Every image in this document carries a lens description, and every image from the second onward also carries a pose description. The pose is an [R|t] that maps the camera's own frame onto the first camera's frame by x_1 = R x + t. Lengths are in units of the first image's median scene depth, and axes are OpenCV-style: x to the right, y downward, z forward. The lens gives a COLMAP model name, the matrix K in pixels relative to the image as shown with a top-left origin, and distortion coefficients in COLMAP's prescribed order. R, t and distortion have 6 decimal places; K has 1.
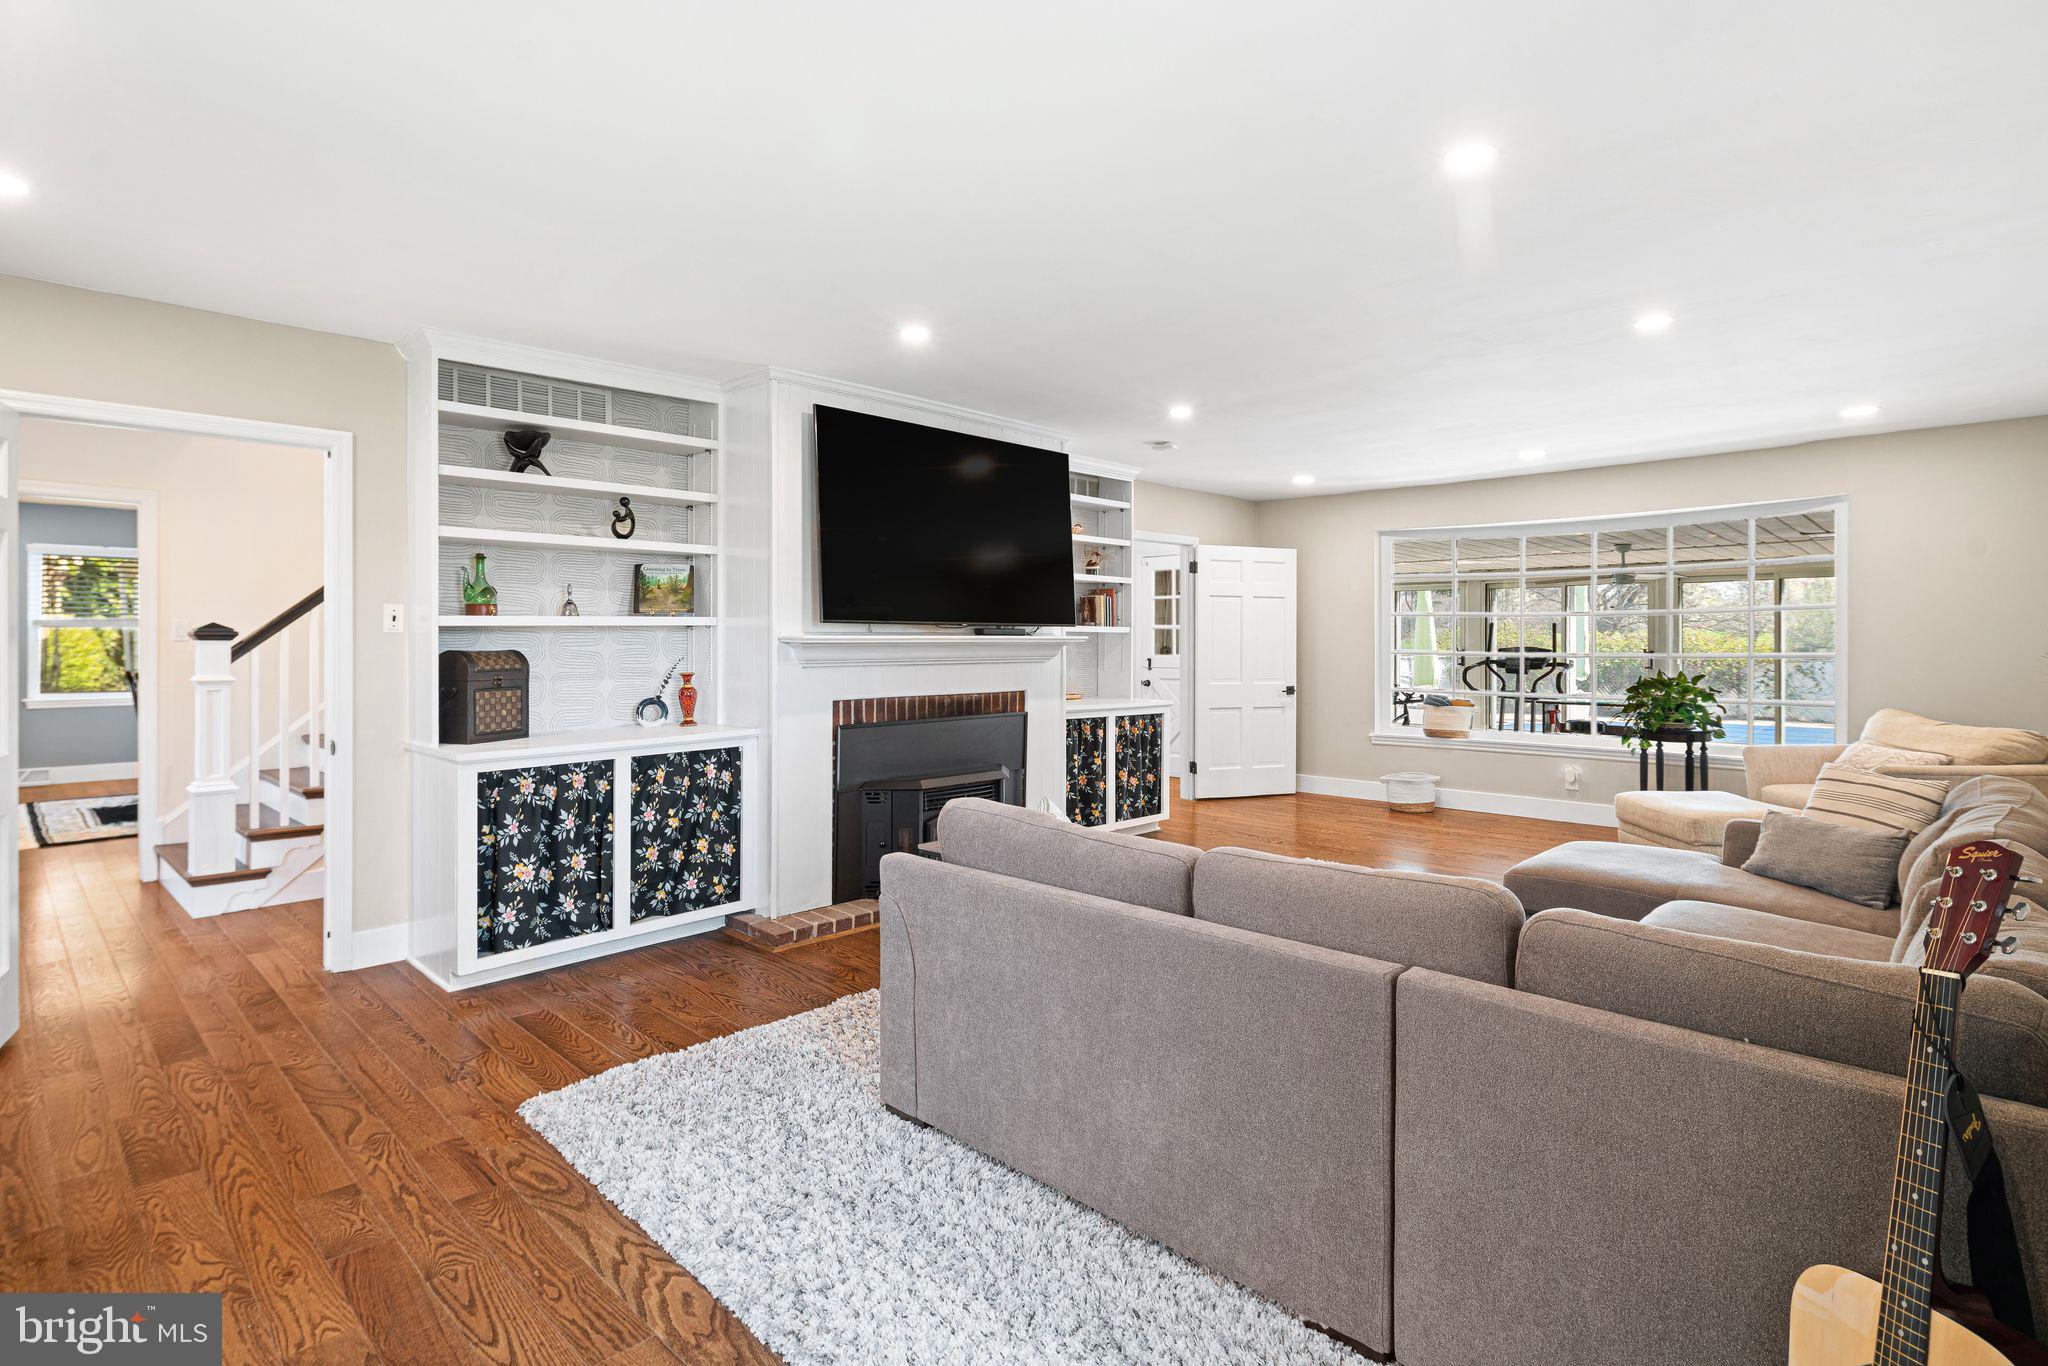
lens RADIAL K [[1002.9, 0, 1007.6], [0, 1002.9, 636.5], [0, 0, 1]] dist [0.001057, 0.000011]
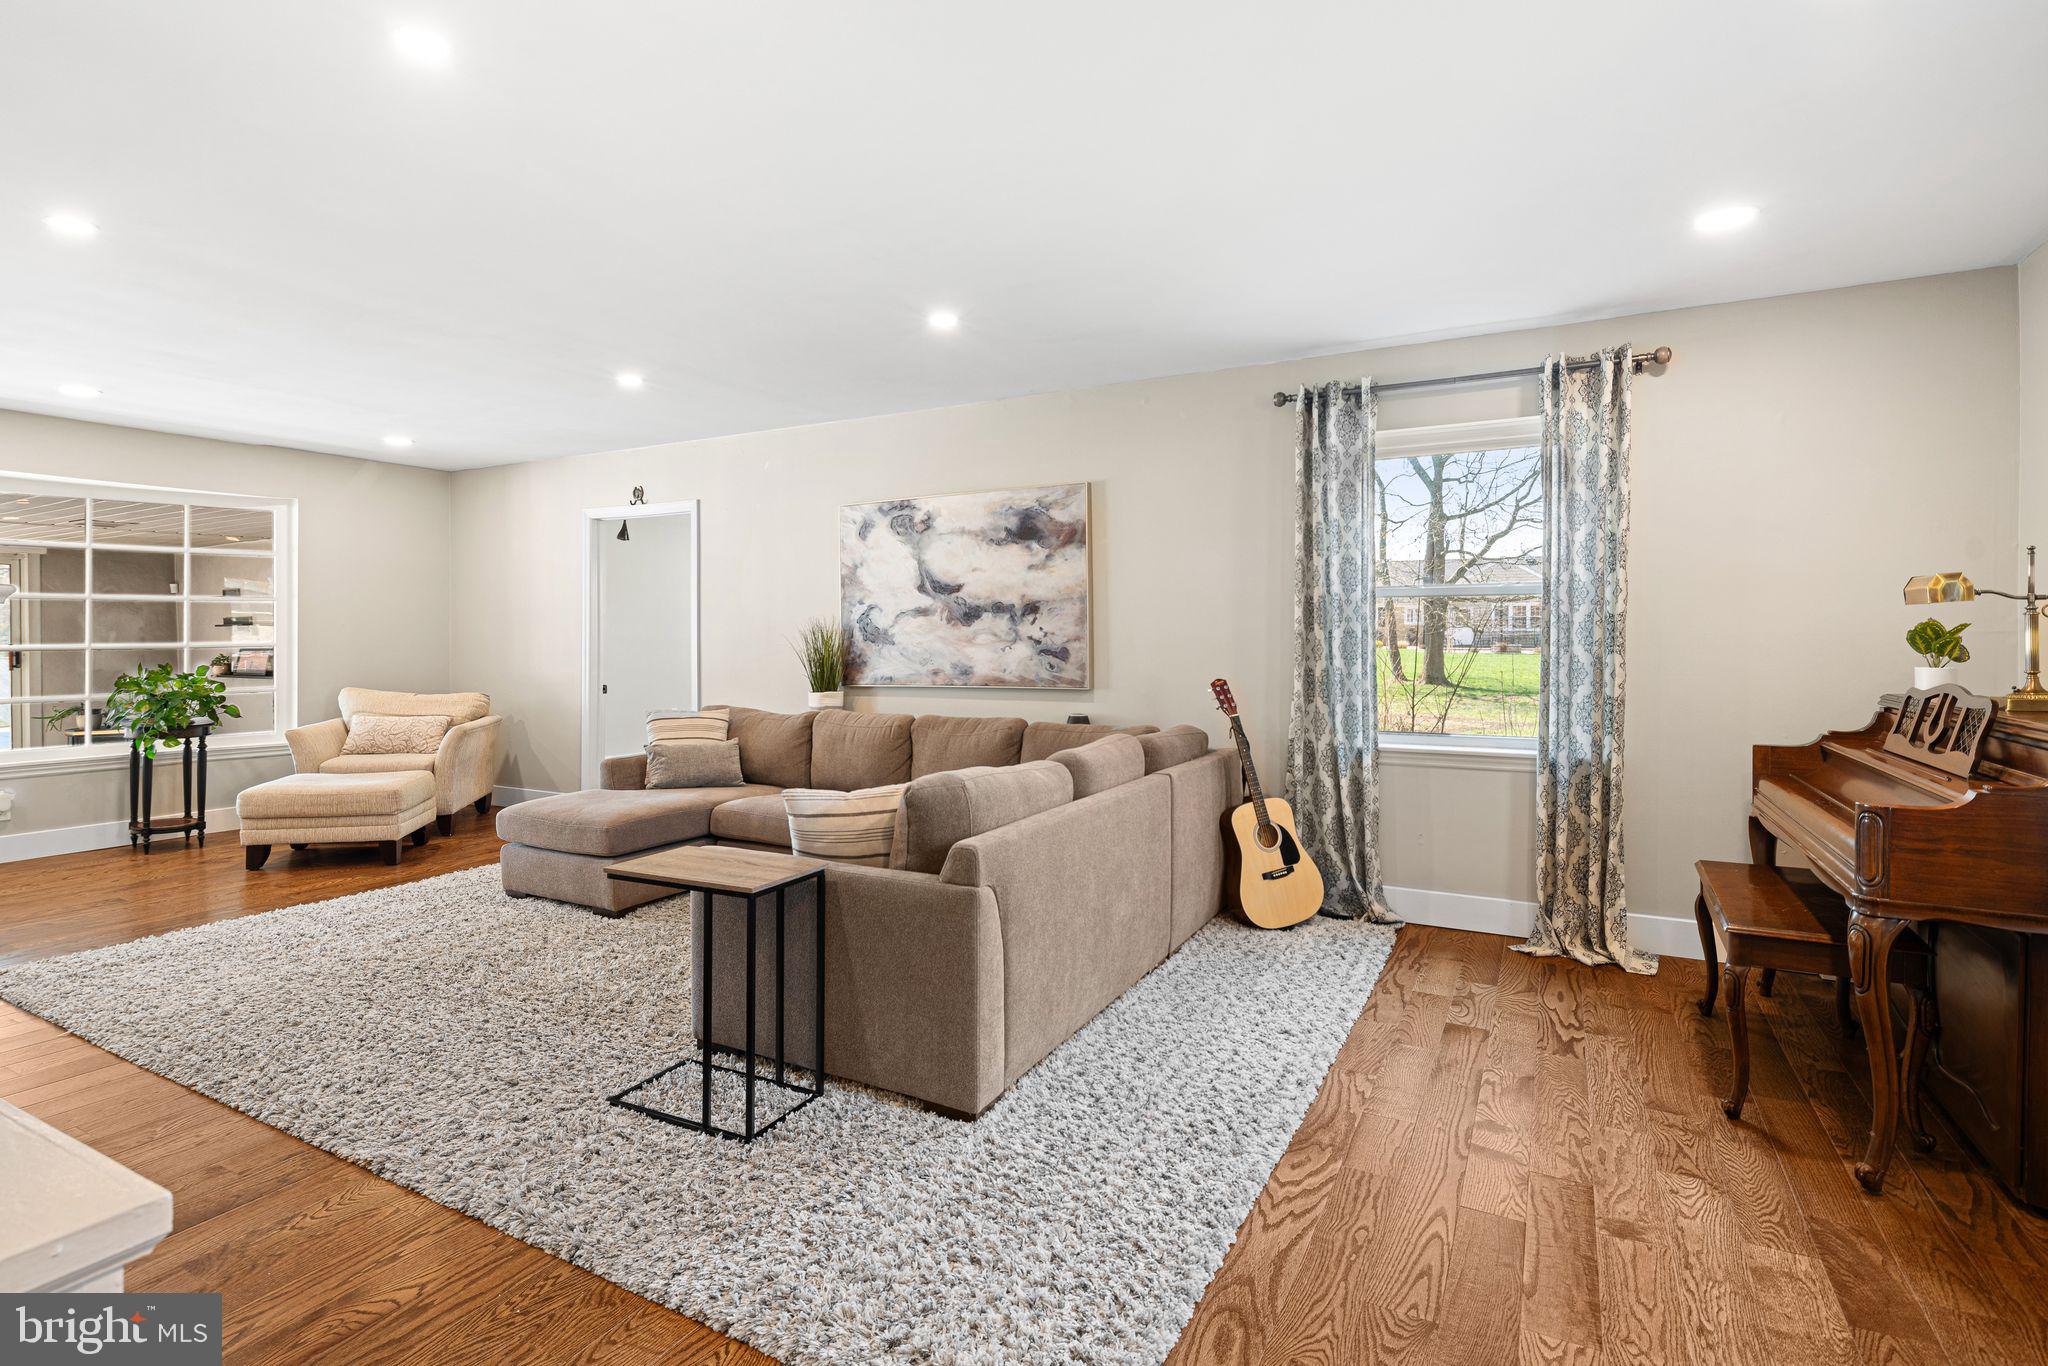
lens RADIAL K [[1002.9, 0, 1007.6], [0, 1002.9, 636.5], [0, 0, 1]] dist [0.001057, 0.000011]
pose [[-0.265872, 0.004746, 0.963997, -1.241762], [0.001494, 0.999989, -0.004511, 0.044553], [-0.964007, 0.000241, -0.265876, 1.493838]]
